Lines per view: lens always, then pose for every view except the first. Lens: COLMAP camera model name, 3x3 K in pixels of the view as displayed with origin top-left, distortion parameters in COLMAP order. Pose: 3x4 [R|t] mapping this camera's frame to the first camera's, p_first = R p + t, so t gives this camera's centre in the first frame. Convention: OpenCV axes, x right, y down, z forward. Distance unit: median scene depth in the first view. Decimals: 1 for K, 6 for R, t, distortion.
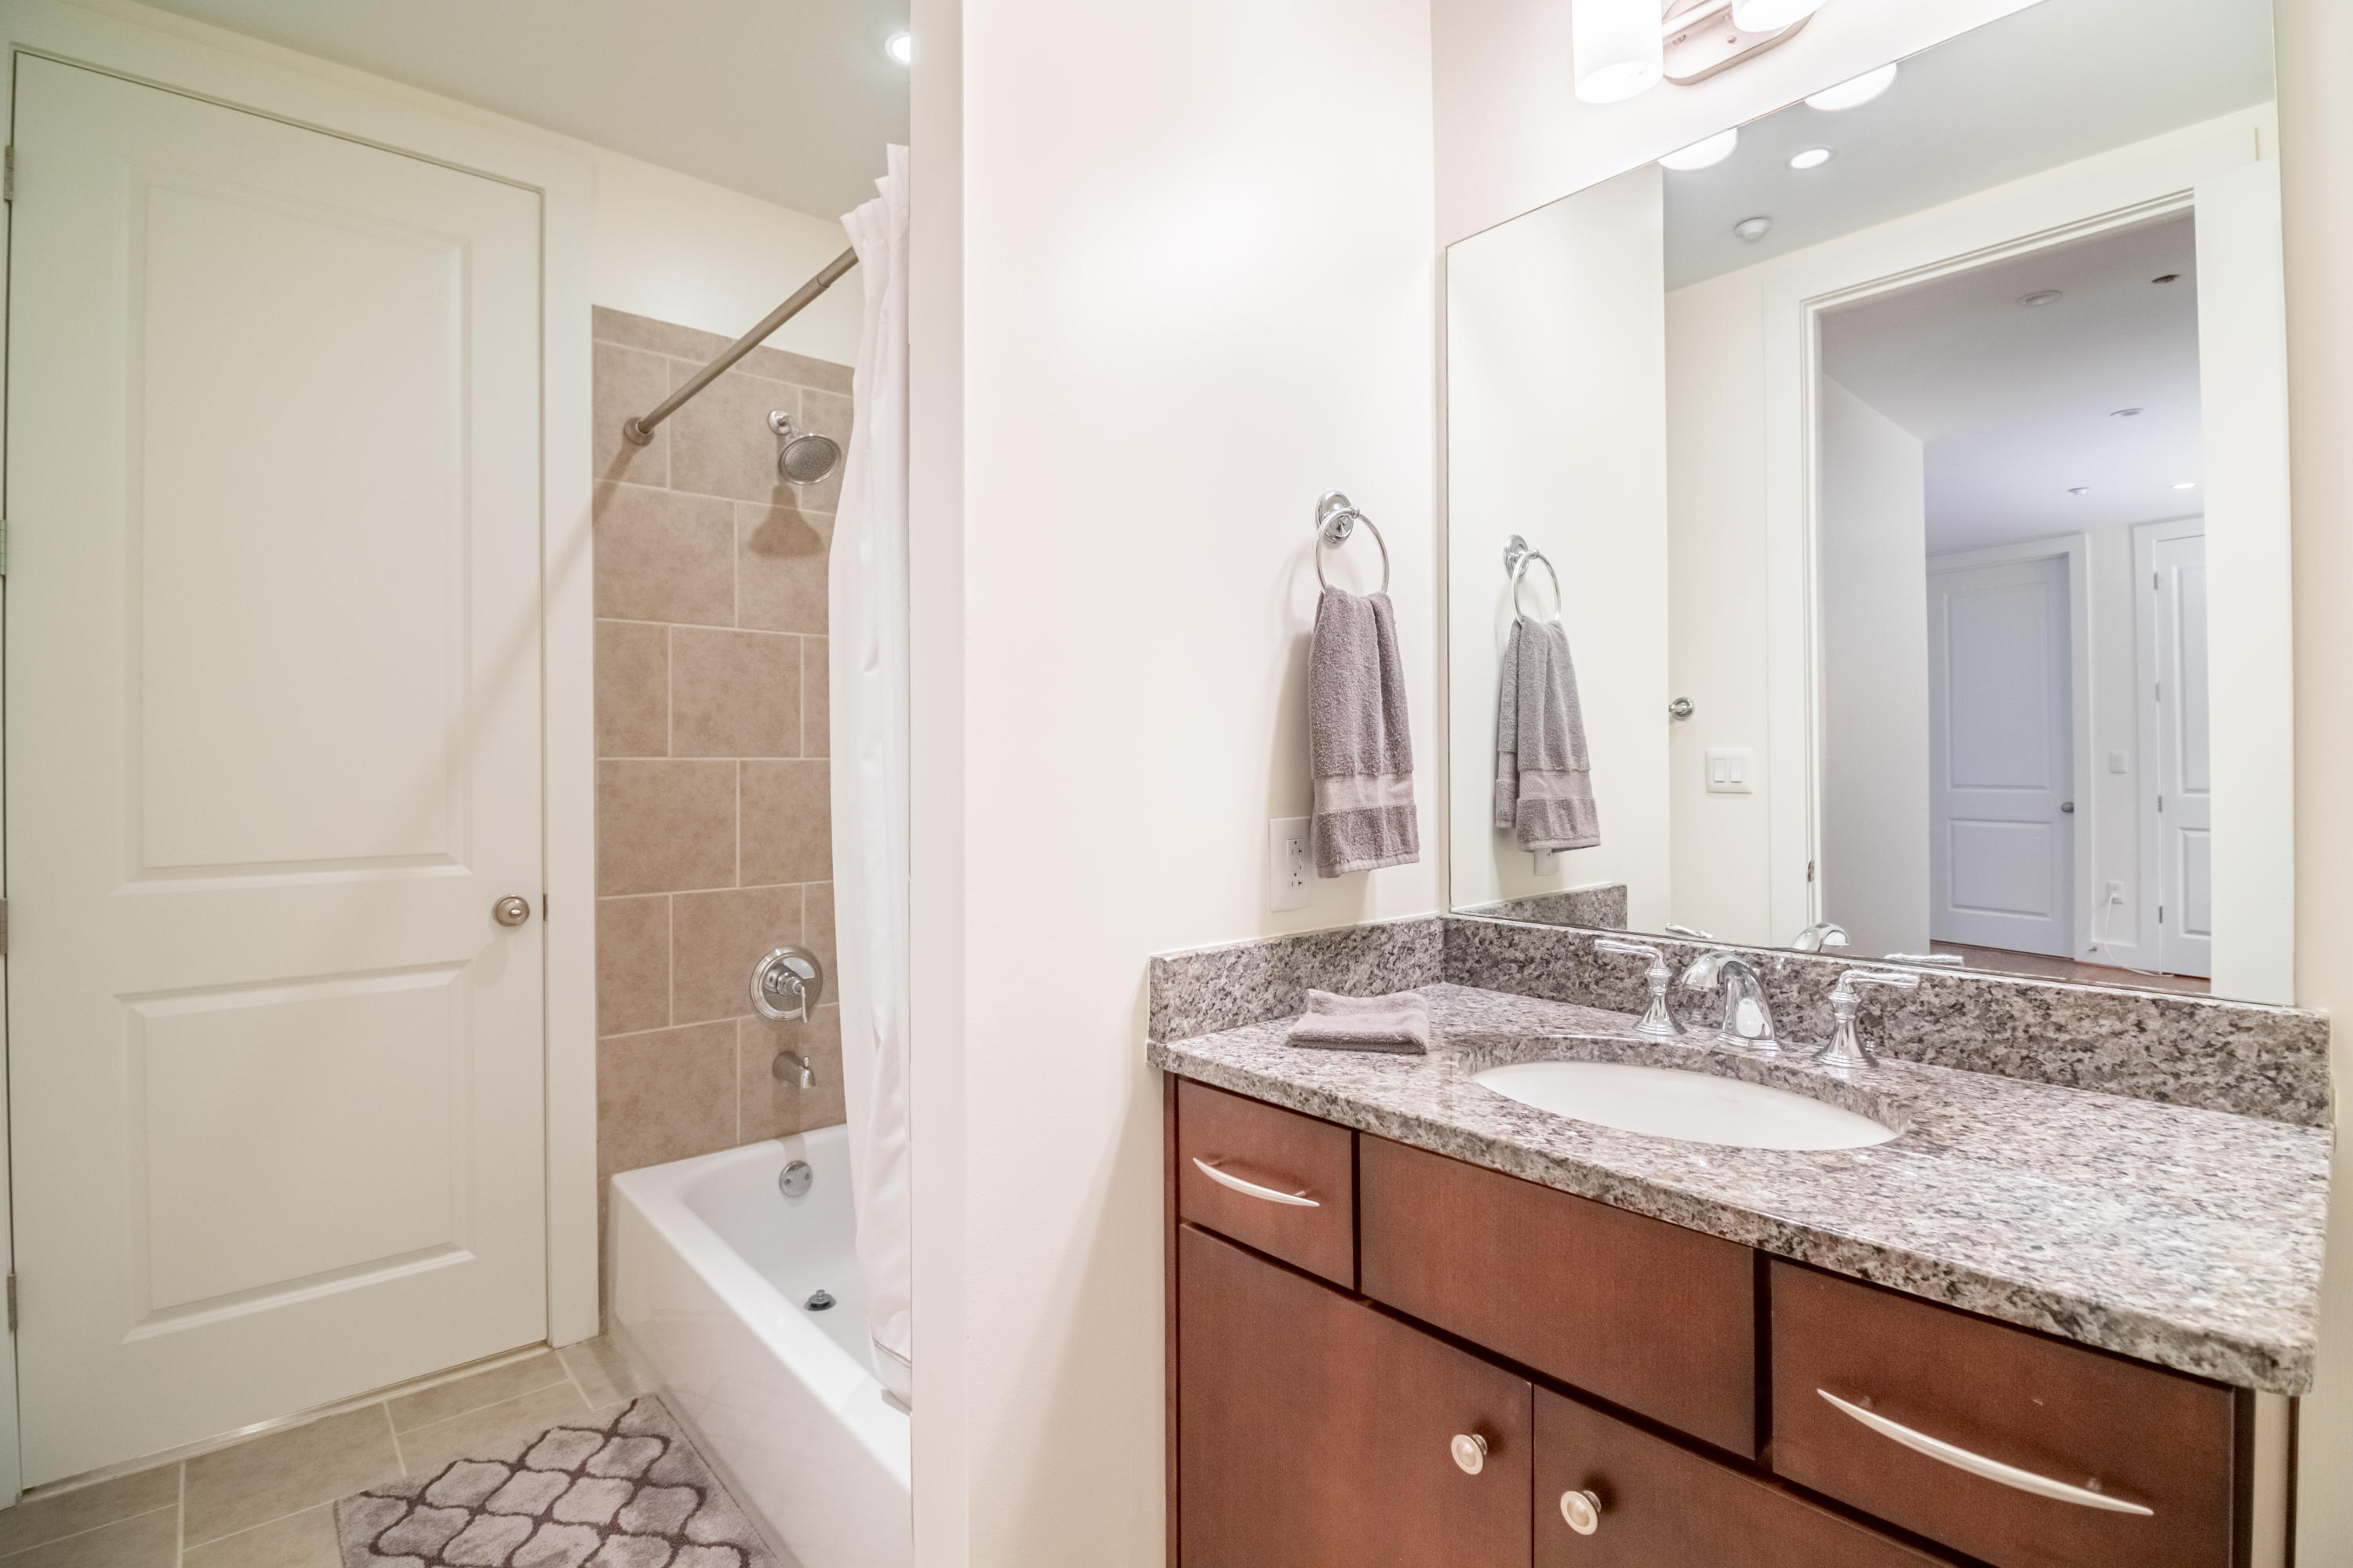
lens RADIAL K [[1098.3, 0, 1177.3], [0, 1098.3, 759.1], [0, 0, 1]] dist [-0.001668, -0.012320]
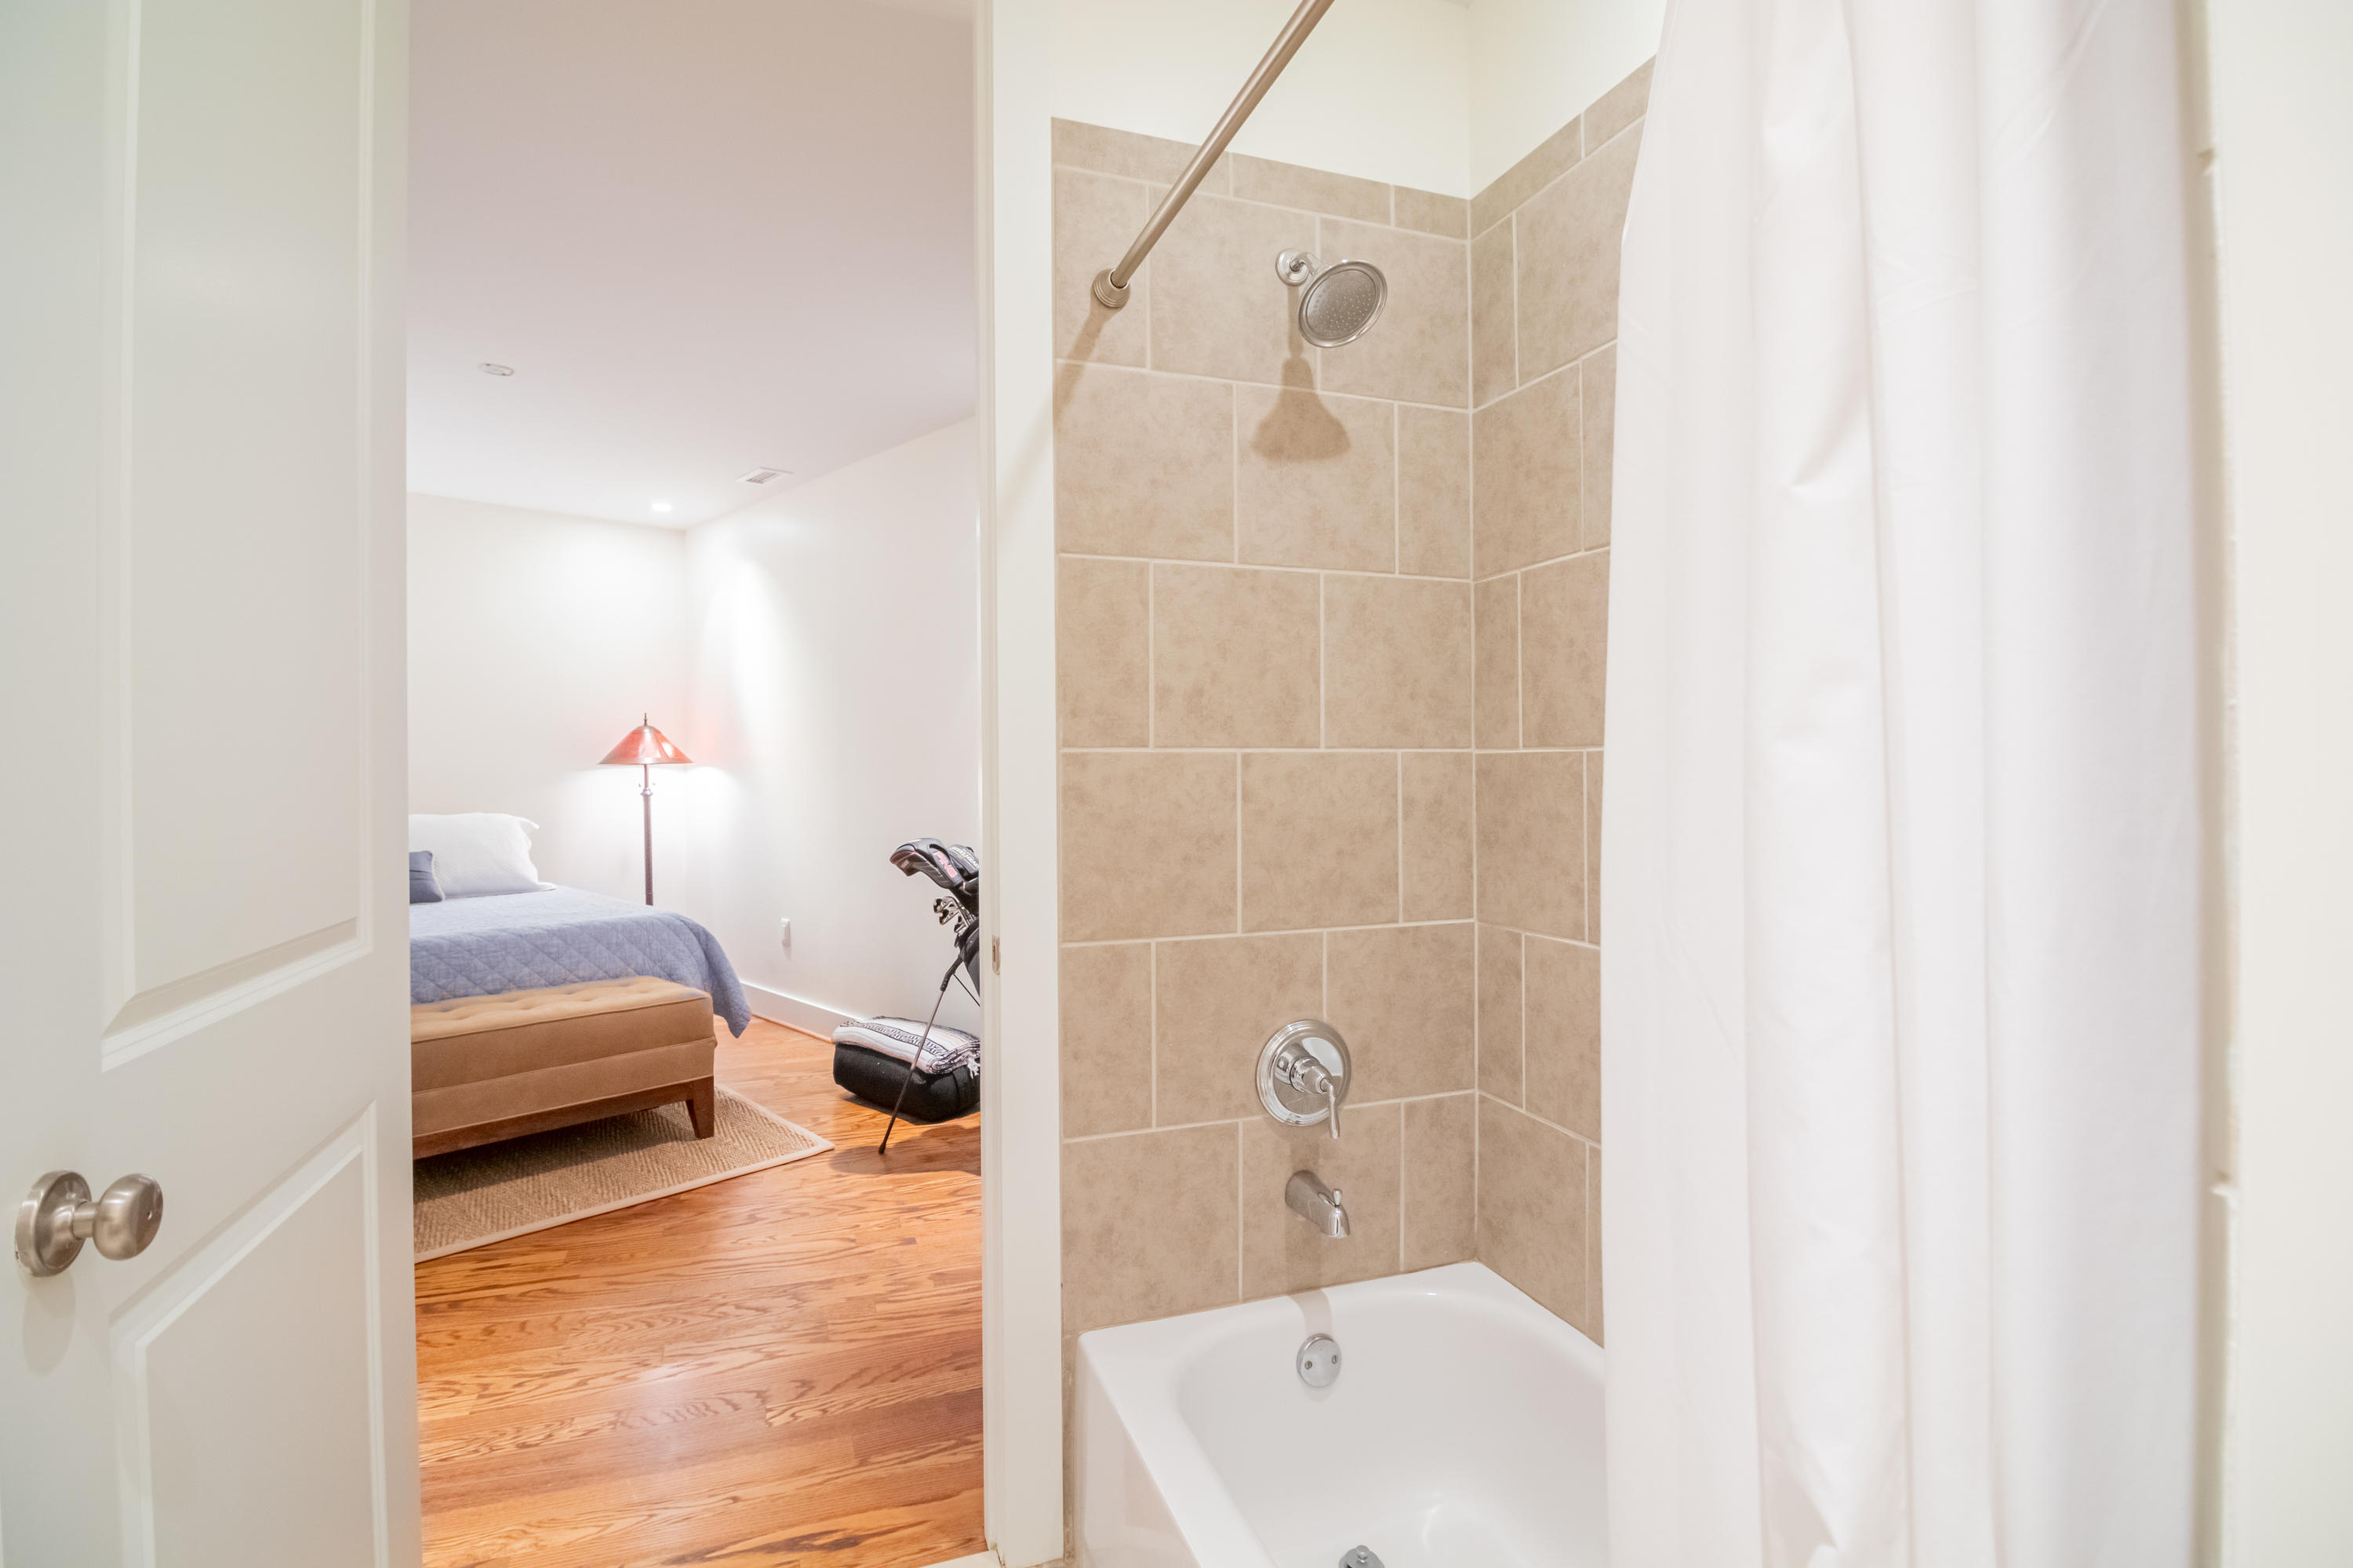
lens RADIAL K [[1098.3, 0, 1177.3], [0, 1098.3, 759.1], [0, 0, 1]] dist [-0.001668, -0.012320]
pose [[0.933795, -0.001049, -0.357807, -0.189817], [0.002445, 0.999991, 0.003449, 0.002940], [0.357800, -0.004095, 0.933789, 0.337391]]
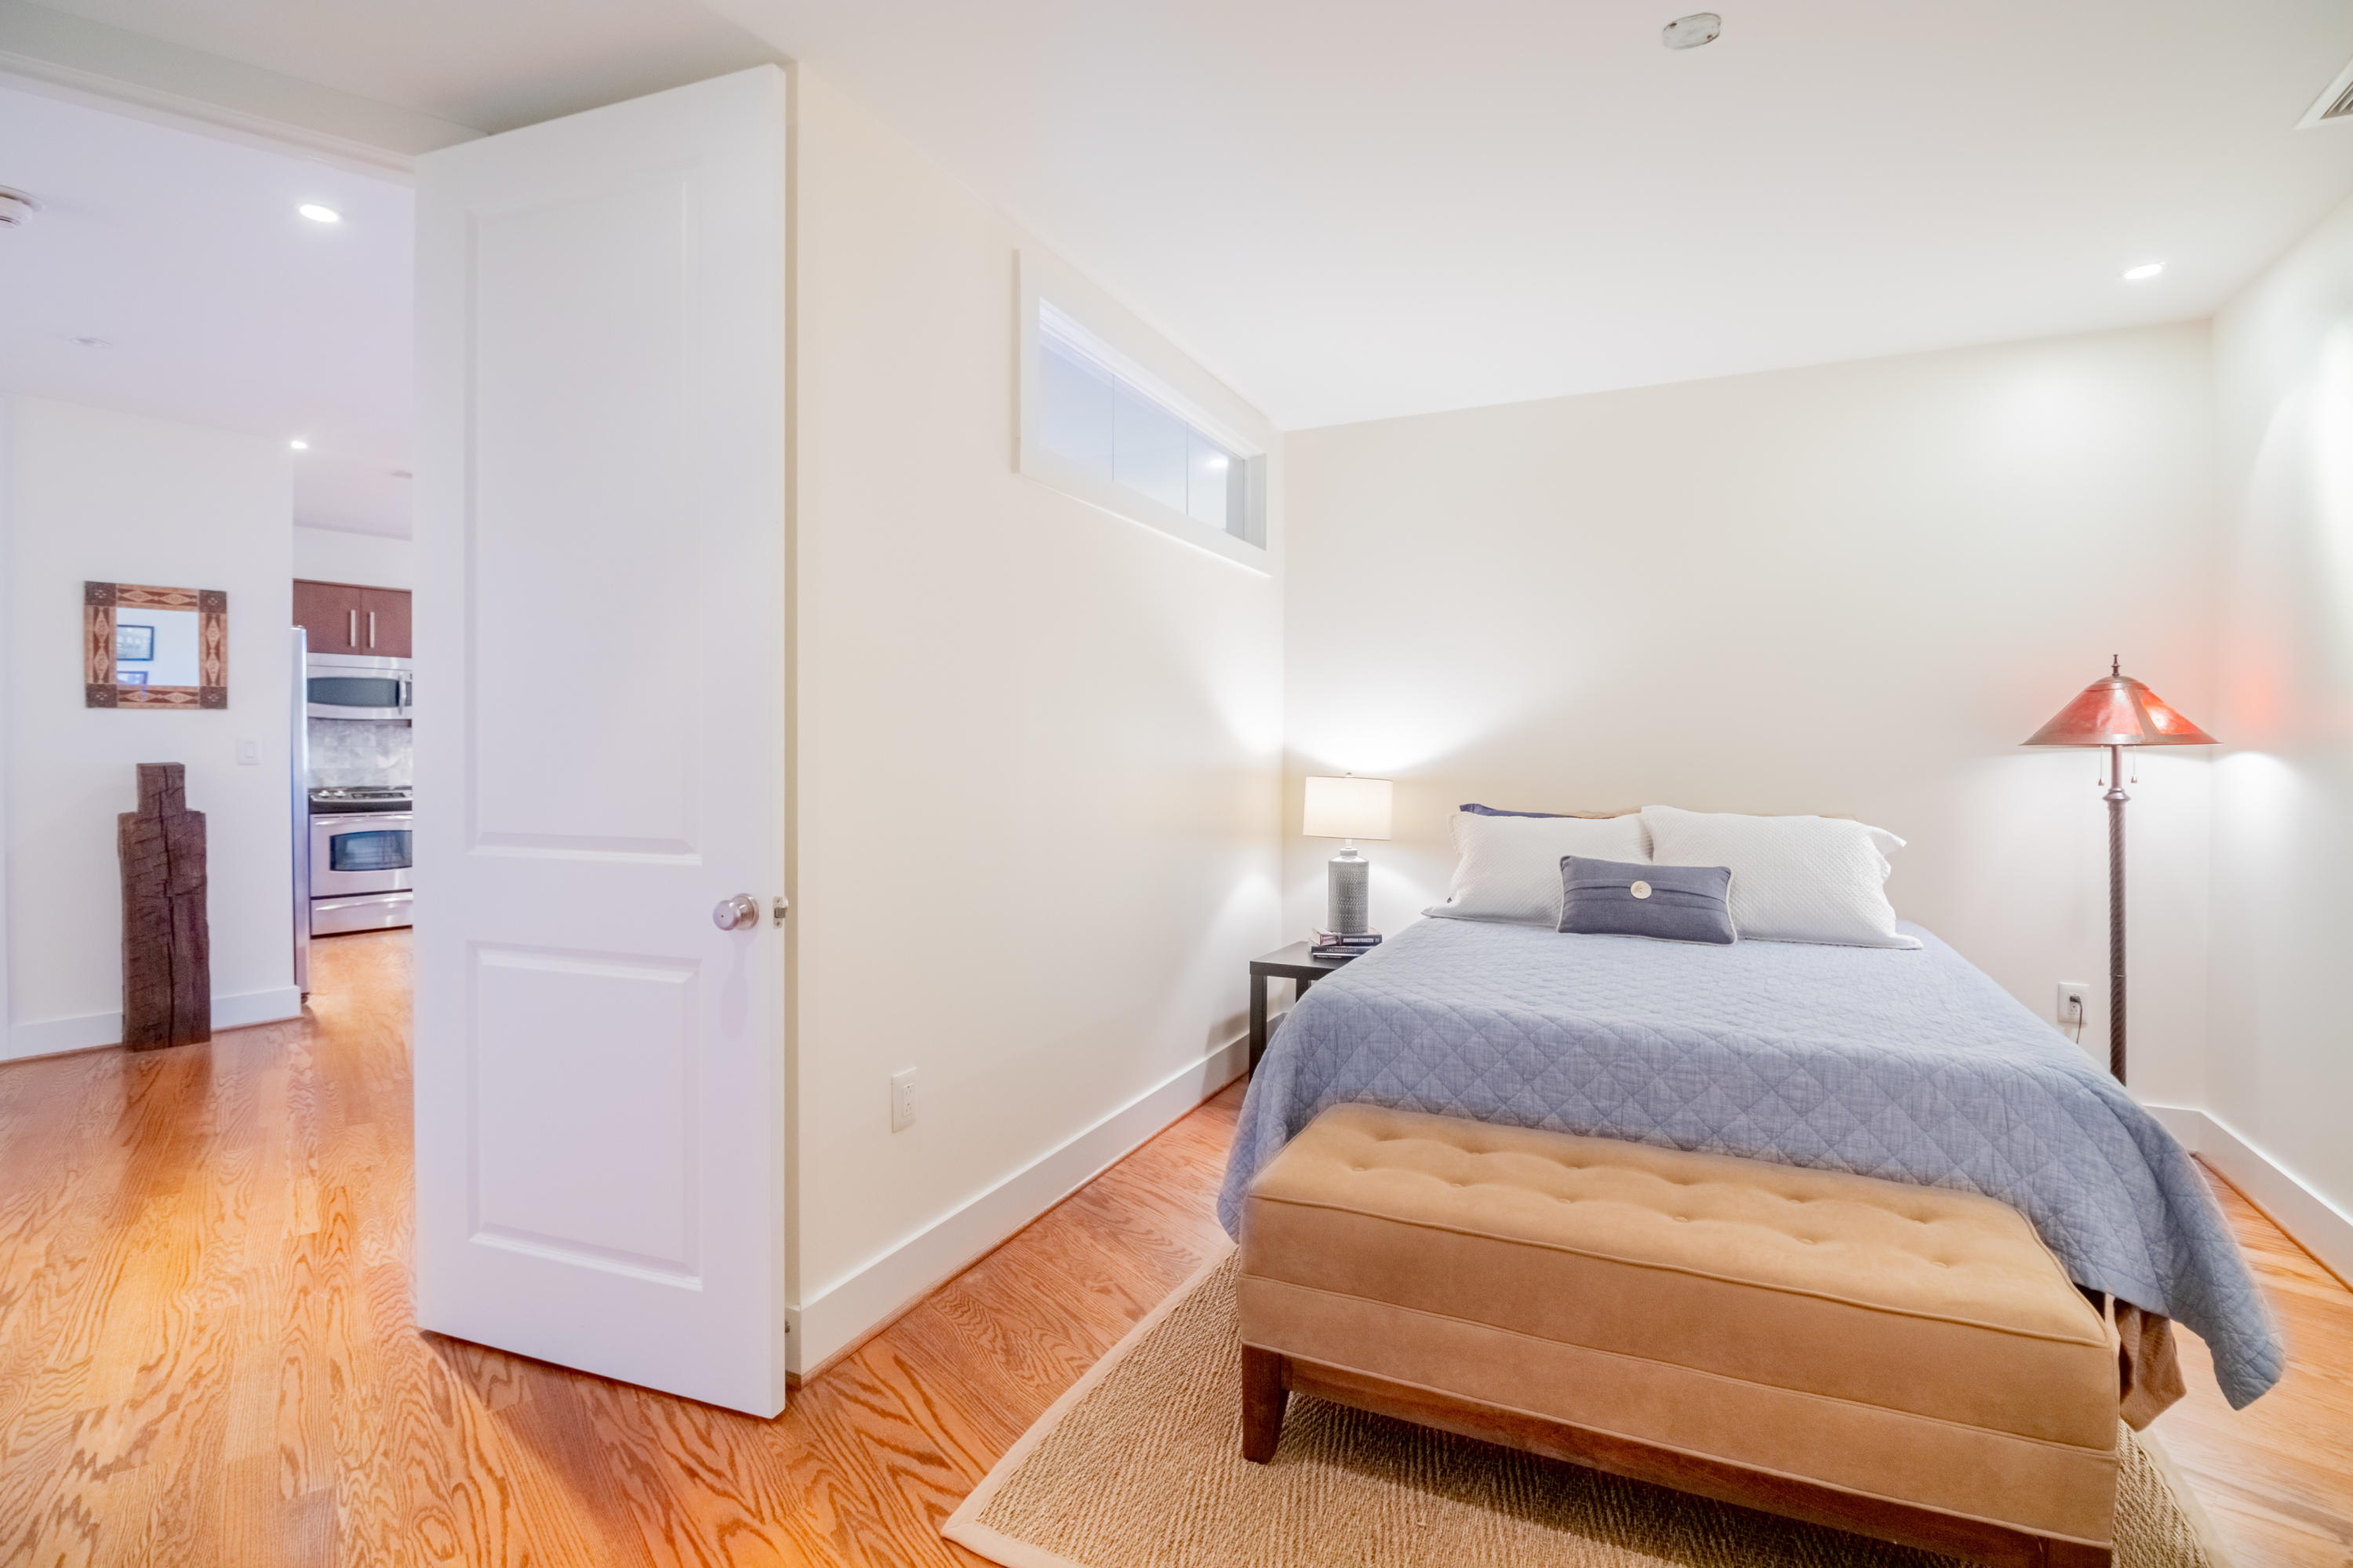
lens RADIAL K [[1127.2, 0, 1169.2], [0, 1127.2, 744.4], [0, 0, 1]] dist [-0.000641, -0.014112]
pose [[-0.026413, 0.005433, -0.999636, -0.459147], [-0.002092, 0.999983, 0.005491, 0.007778], [0.999649, 0.002236, -0.026401, 0.684069]]
